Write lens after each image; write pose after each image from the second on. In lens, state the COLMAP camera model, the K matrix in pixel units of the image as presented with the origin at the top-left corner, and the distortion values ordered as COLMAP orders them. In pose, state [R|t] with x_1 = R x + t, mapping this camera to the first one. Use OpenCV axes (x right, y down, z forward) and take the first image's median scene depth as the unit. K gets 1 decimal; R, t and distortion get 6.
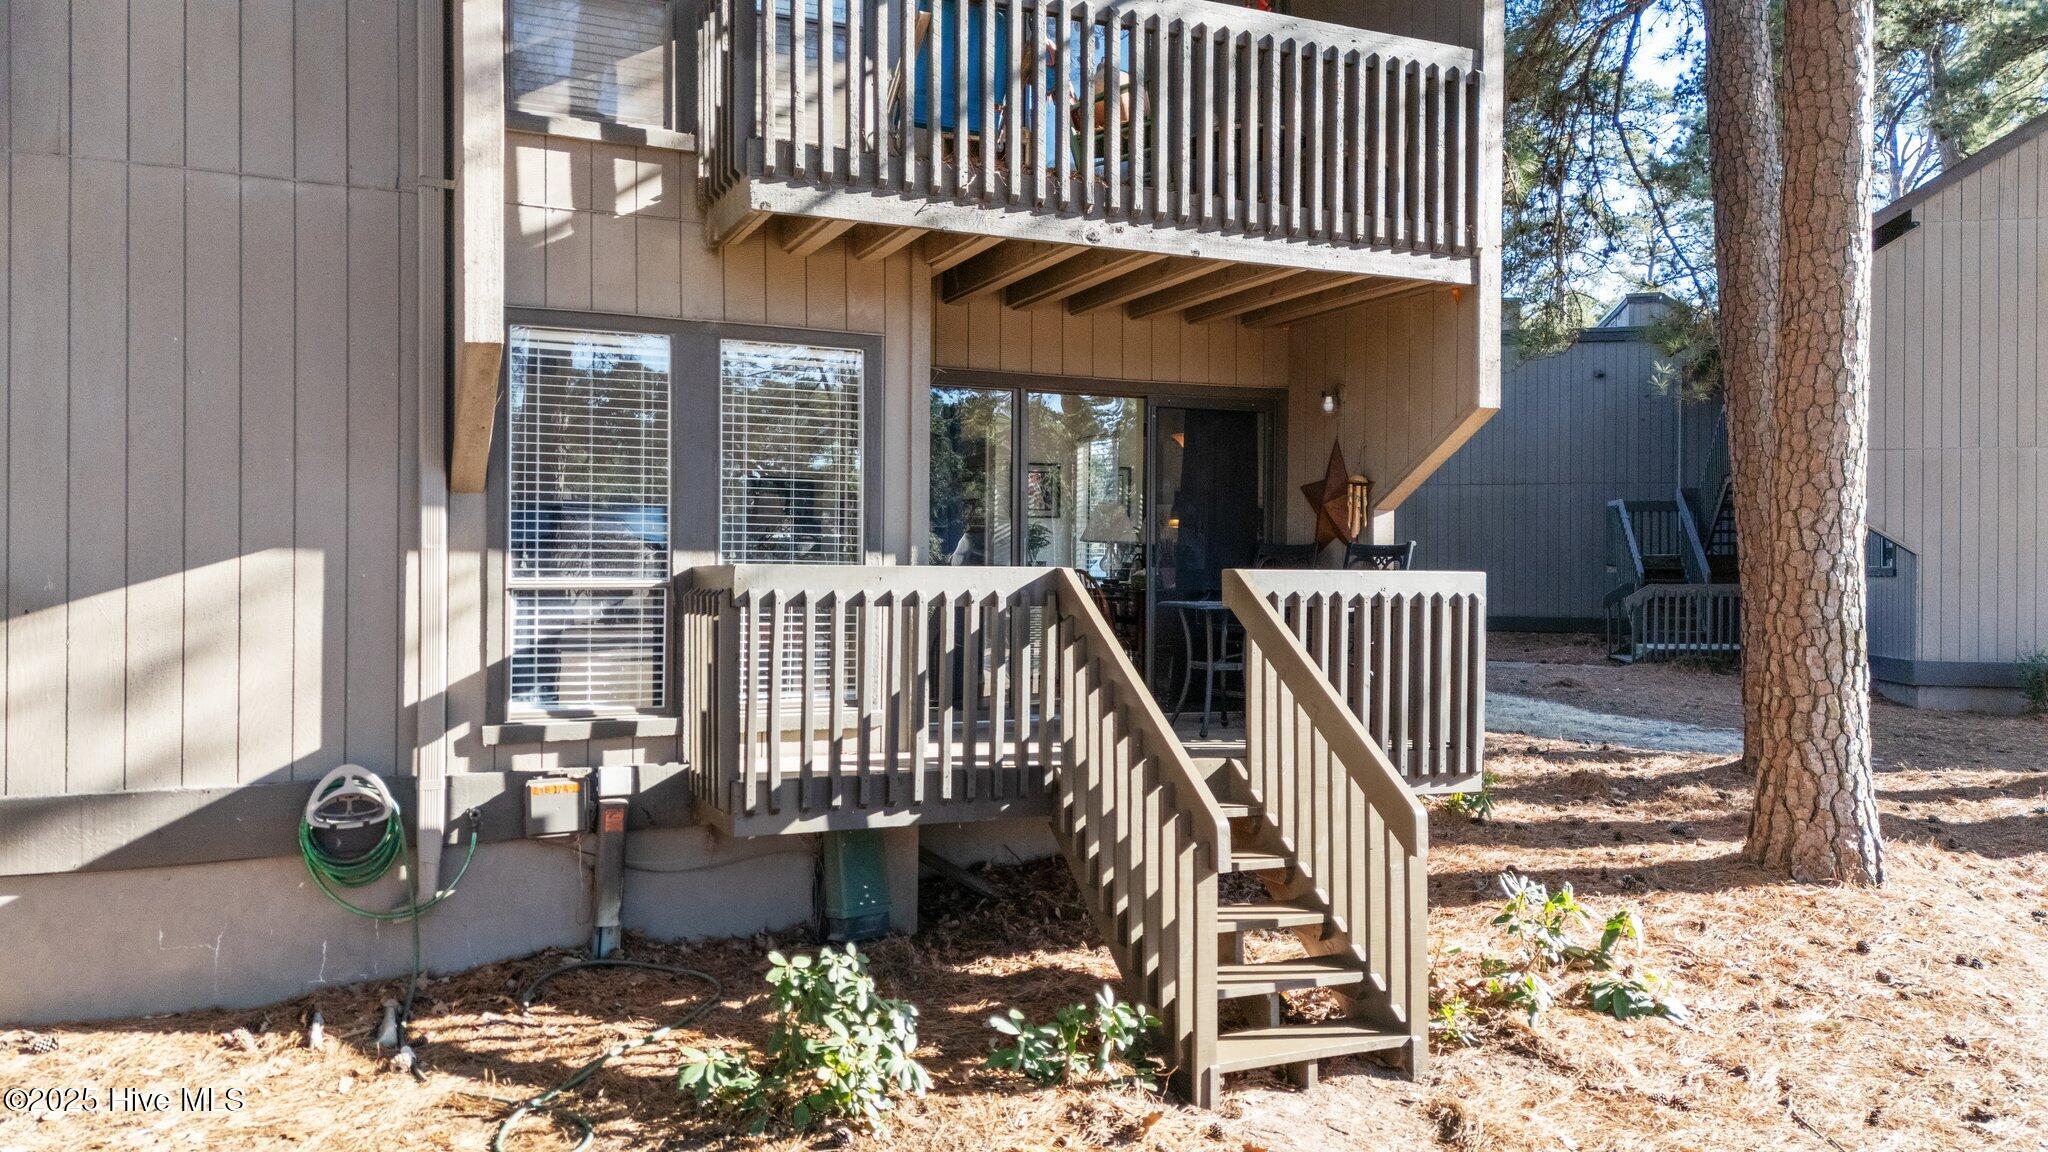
lens RADIAL K [[1490.3, 0, 1024.0], [0, 1490.3, 576.0], [0, 0, 1]] dist [0.076683, -0.084294]
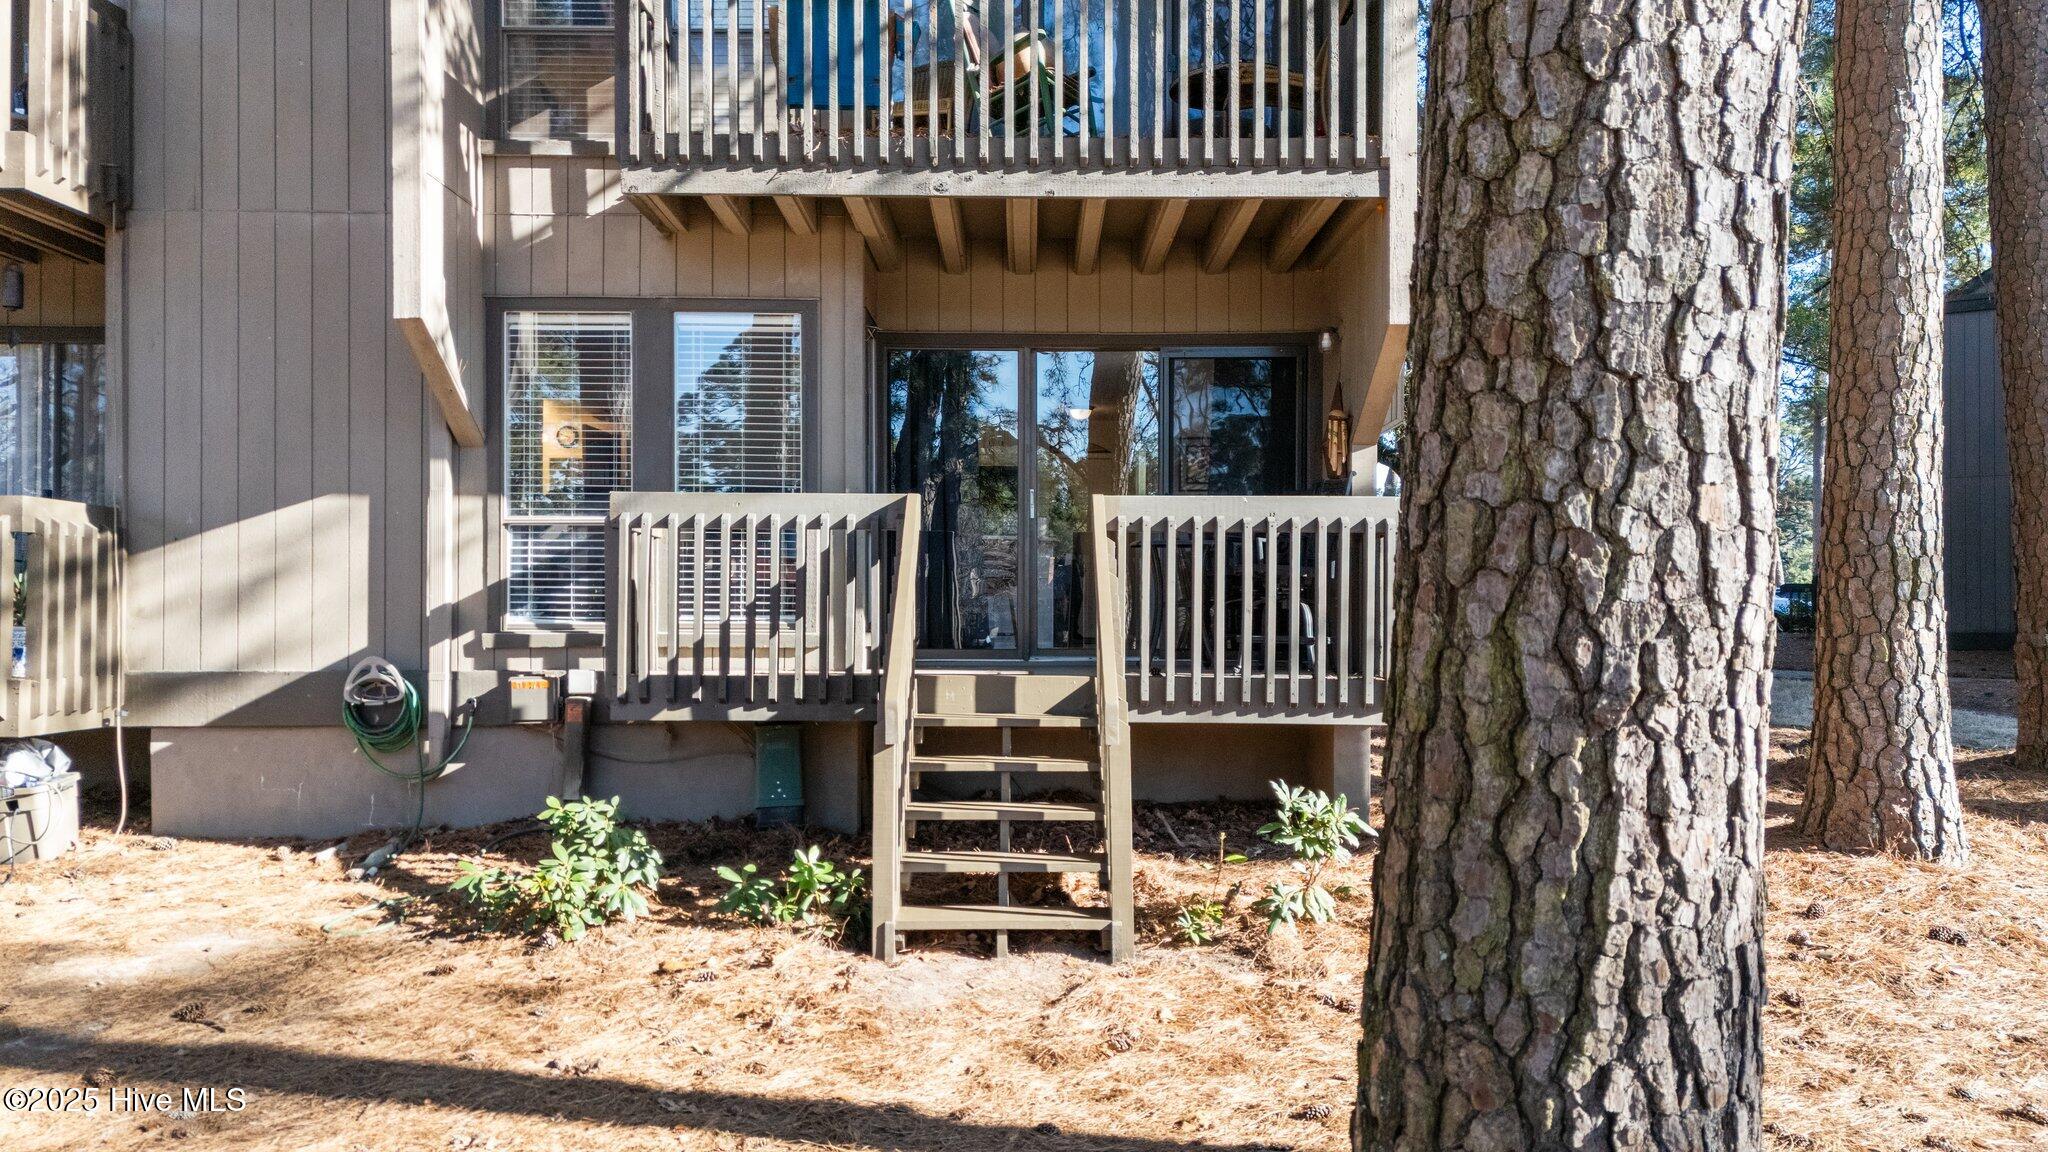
lens RADIAL K [[1513.3, 0, 1020.2], [0, 1513.3, 604.9], [0, 0, 1]] dist [0.058909, -0.044539]
pose [[0.915226, -0.005709, -0.402901, 0.546291], [0.001156, 0.999933, -0.011541, 0.089098], [0.402940, 0.010097, 0.915171, 0.019434]]
